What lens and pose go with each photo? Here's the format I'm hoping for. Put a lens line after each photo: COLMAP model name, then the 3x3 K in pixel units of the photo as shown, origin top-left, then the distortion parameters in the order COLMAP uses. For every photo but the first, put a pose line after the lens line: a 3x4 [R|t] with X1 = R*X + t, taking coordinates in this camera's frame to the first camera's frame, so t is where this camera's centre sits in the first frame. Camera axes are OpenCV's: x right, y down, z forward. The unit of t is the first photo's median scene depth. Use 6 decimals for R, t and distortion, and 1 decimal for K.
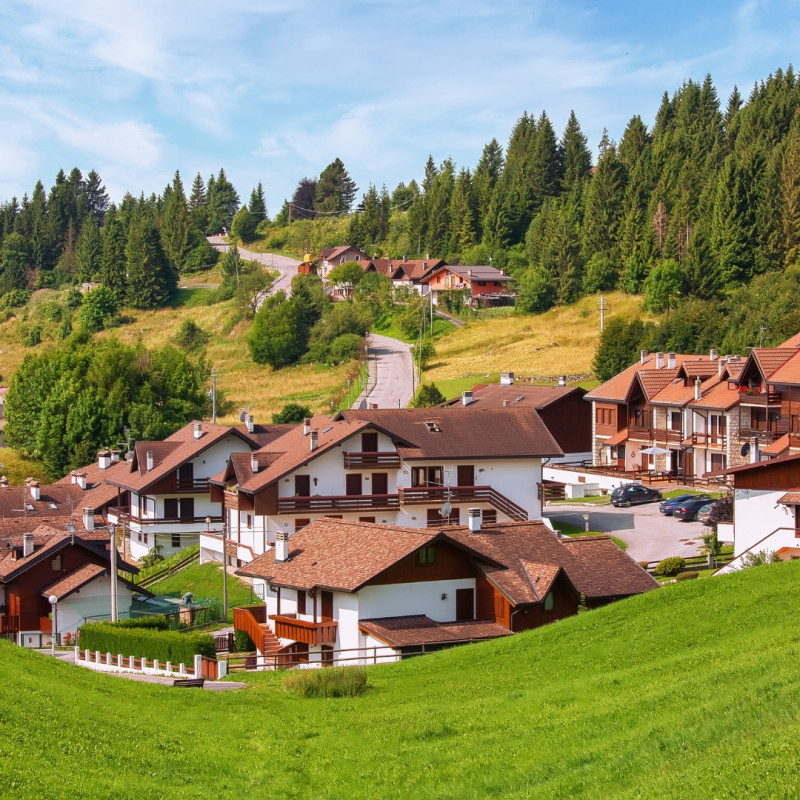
lens RADIAL K [[2604.4, 0, 400.0], [0, 2604.4, 400.0], [0, 0, 1]] dist [-0.187890, -1.464012]
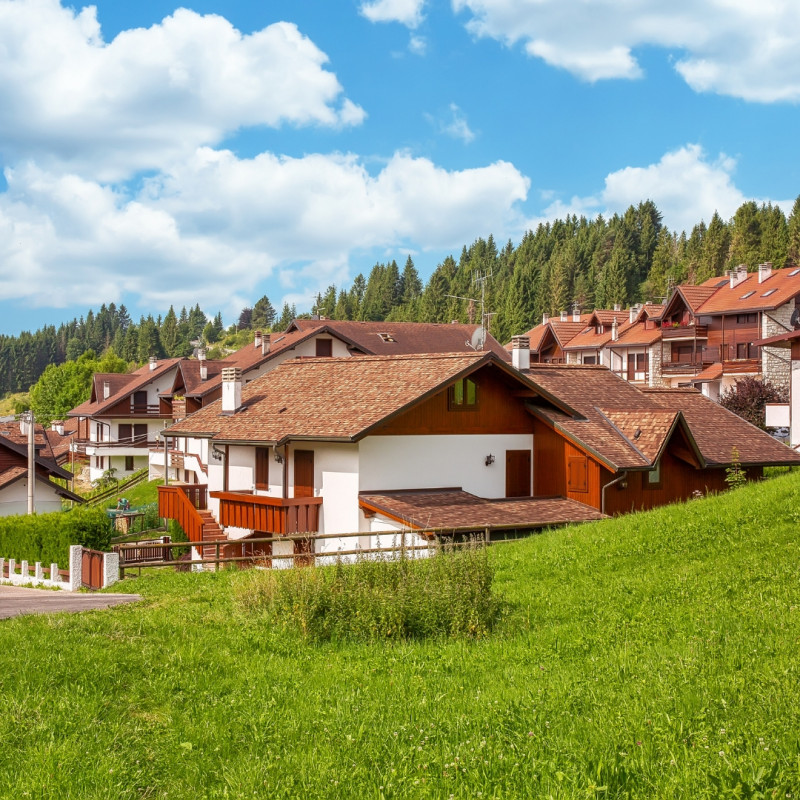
lens RADIAL K [[1580.0, 0, 400.0], [0, 1580.0, 400.0], [0, 0, 1]] dist [0.064803, 0.217377]
pose [[0.998100, 0.010288, 0.060751, -0.026985], [-0.009194, 0.999791, -0.018274, 0.065359], [-0.060926, 0.017681, 0.997986, 0.591851]]
